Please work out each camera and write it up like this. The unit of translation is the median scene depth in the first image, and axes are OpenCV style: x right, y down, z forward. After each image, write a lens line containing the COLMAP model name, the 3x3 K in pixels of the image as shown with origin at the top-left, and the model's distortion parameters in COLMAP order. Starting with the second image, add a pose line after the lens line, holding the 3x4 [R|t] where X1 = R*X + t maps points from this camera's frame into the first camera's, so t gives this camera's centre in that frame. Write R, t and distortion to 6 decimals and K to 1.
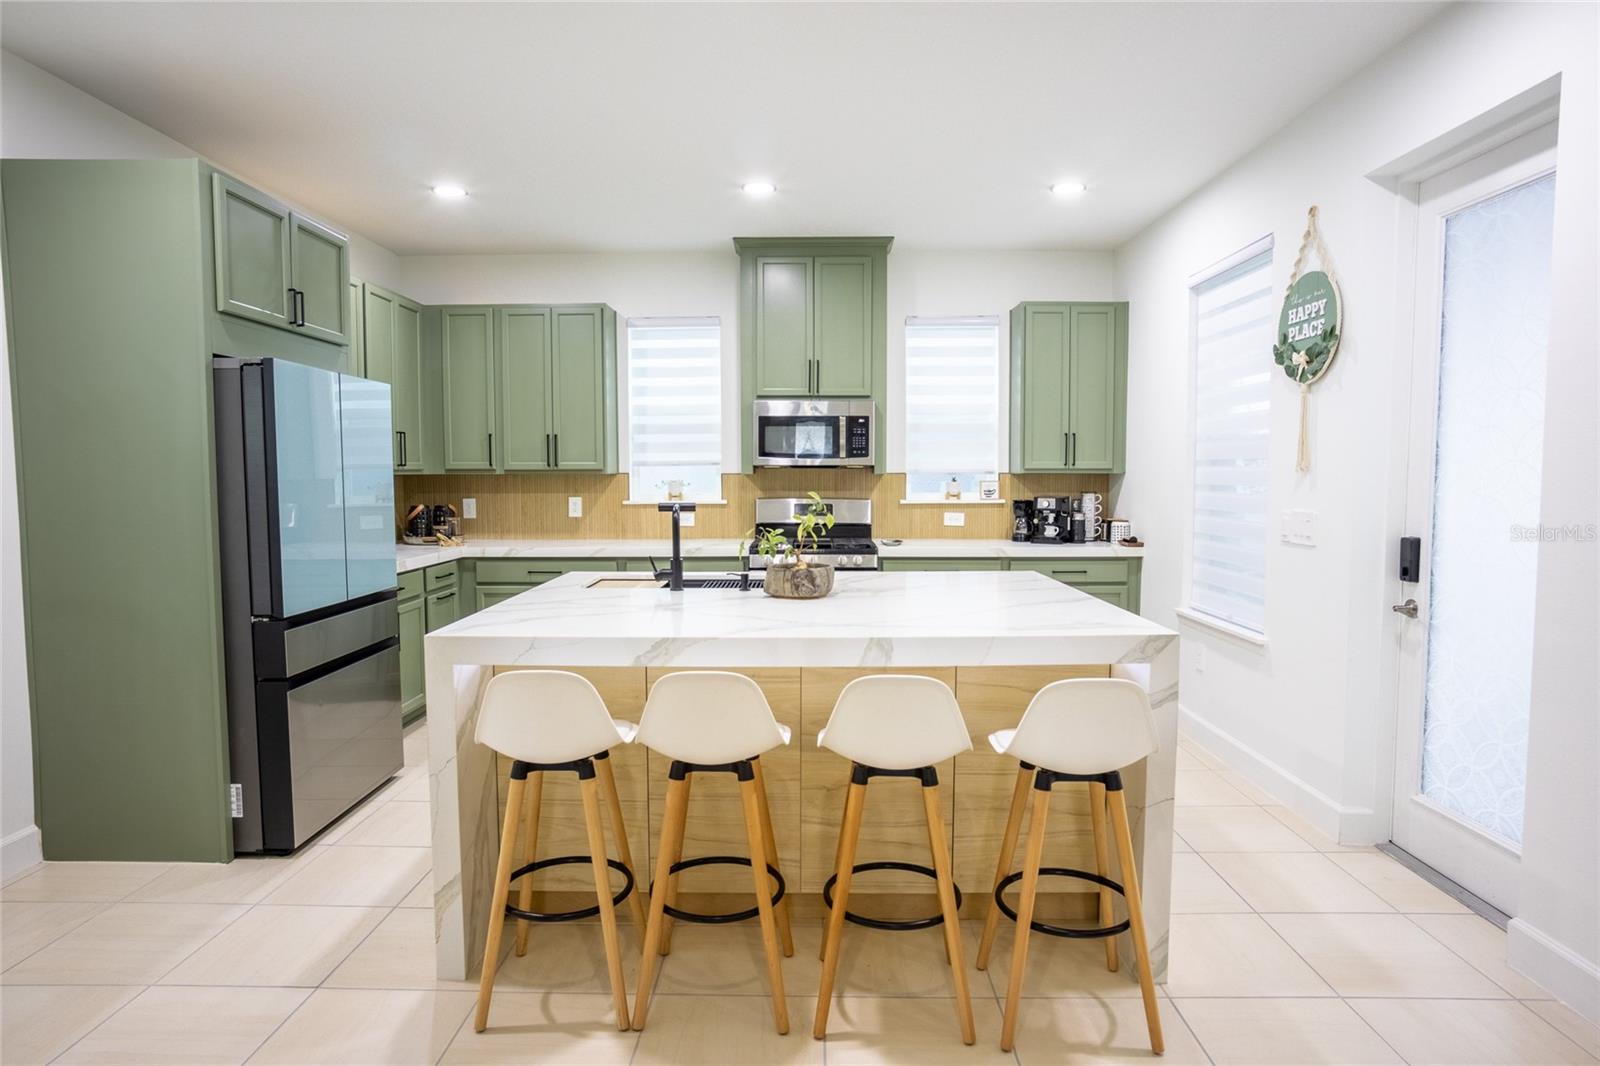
lens RADIAL K [[902.7, 0, 800.0], [0, 902.7, 533.0], [0, 0, 1]] dist [-0.067063, 0.045749]
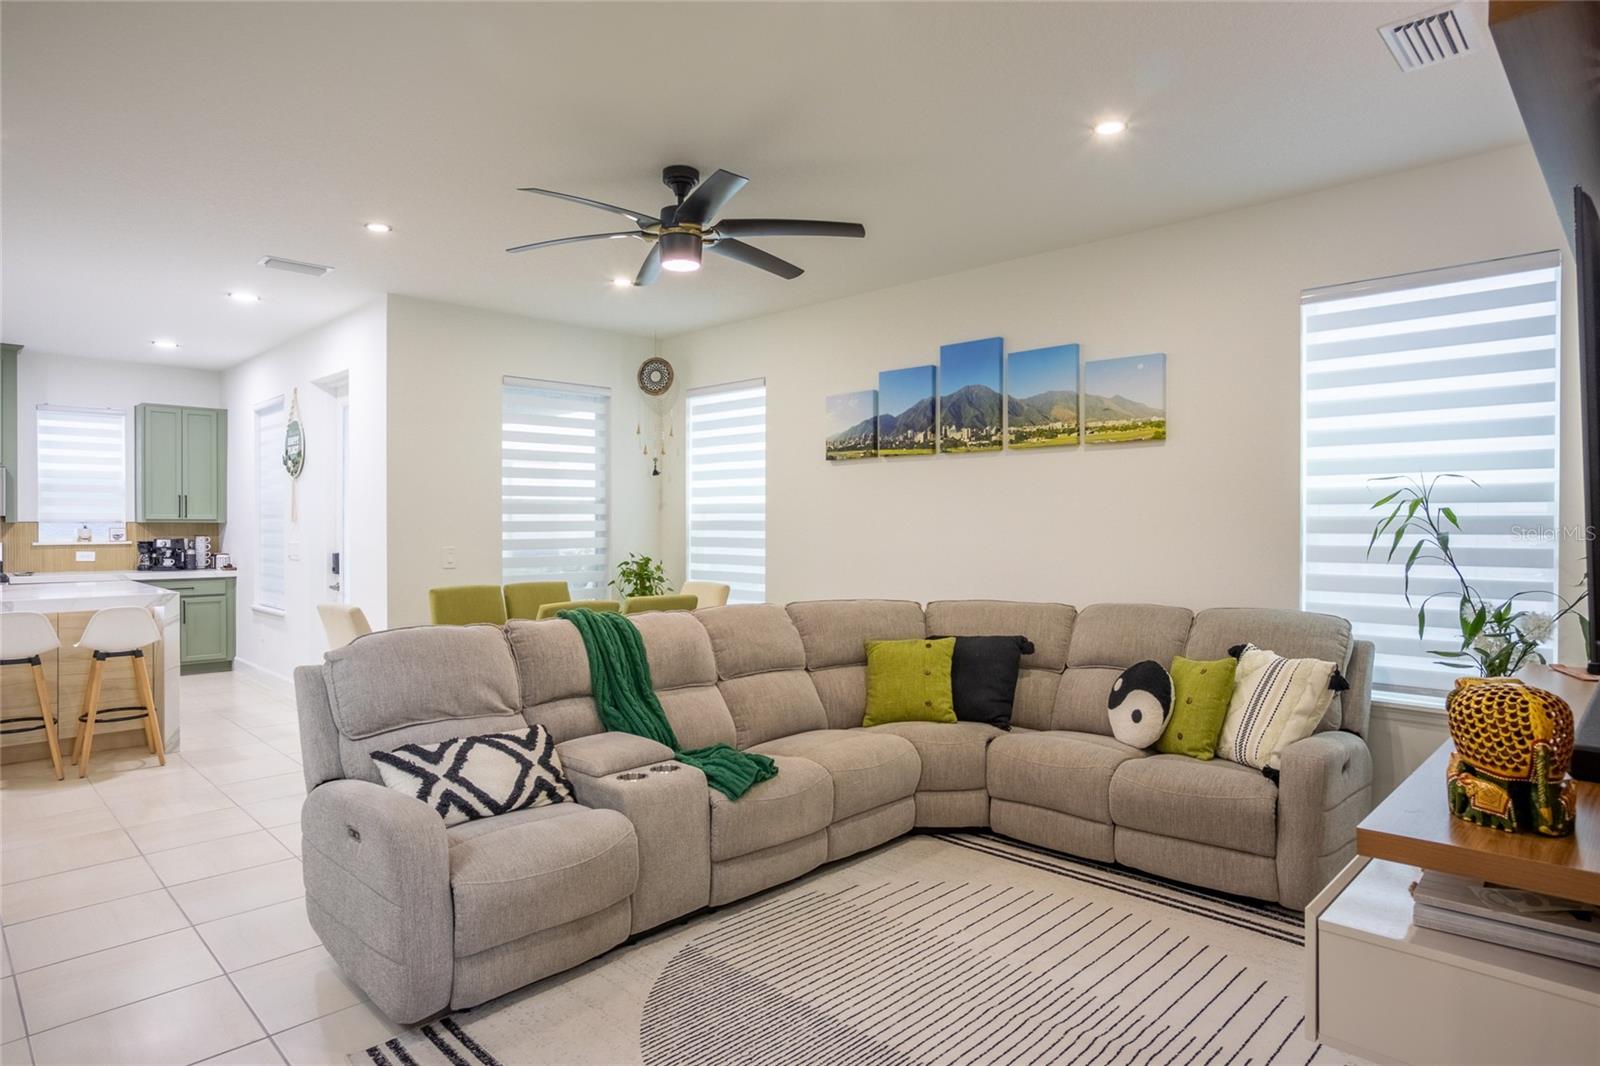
lens RADIAL K [[902.7, 0, 800.0], [0, 902.7, 533.0], [0, 0, 1]] dist [-0.067063, 0.045749]
pose [[0.689501, -0.003270, 0.724278, -0.048249], [0.042910, 0.998418, -0.036342, 0.045945], [-0.723013, 0.056136, 0.688550, -0.715515]]
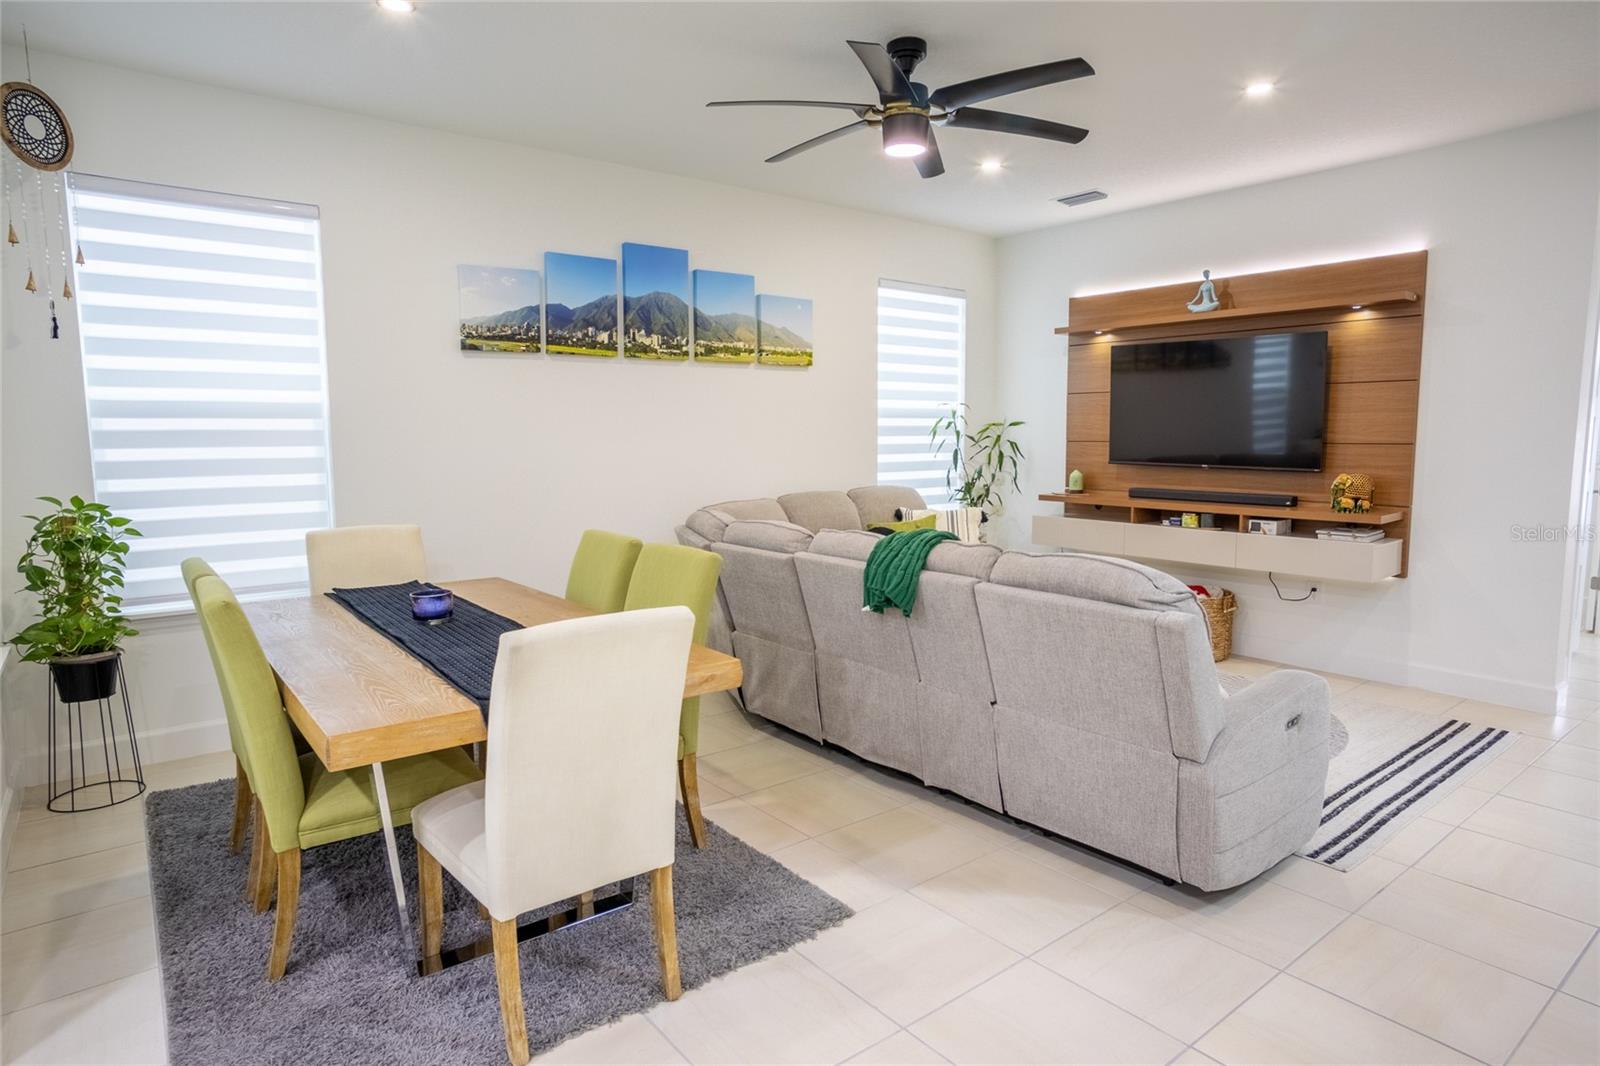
lens RADIAL K [[902.7, 0, 800.0], [0, 902.7, 533.0], [0, 0, 1]] dist [-0.067063, 0.045749]
pose [[-0.630864, -0.077898, 0.771973, -0.072782], [0.058597, 0.987323, 0.147514, -0.014120], [-0.773677, 0.138296, -0.618302, 0.255847]]
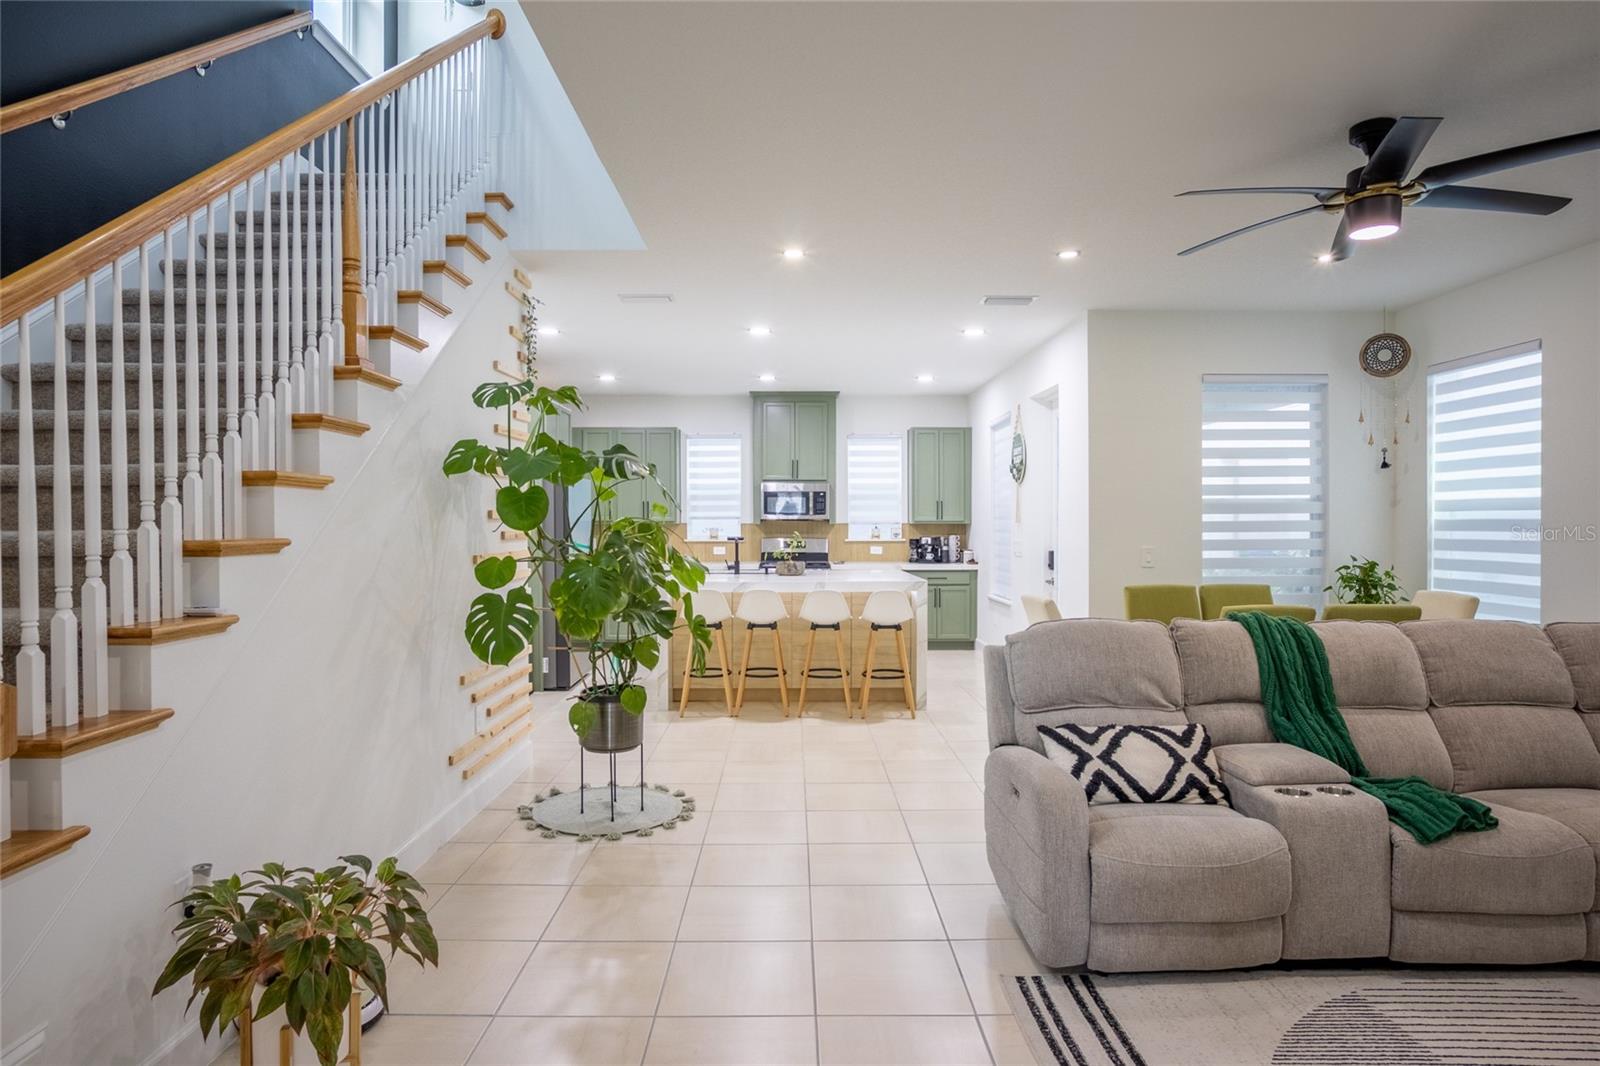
lens RADIAL K [[902.7, 0, 800.0], [0, 902.7, 533.0], [0, 0, 1]] dist [-0.067063, 0.045749]
pose [[0.999677, 0.000465, 0.025394, -0.019930], [0.000926, 0.998501, -0.054725, 0.048908], [-0.025381, 0.054731, 0.998178, -0.763803]]
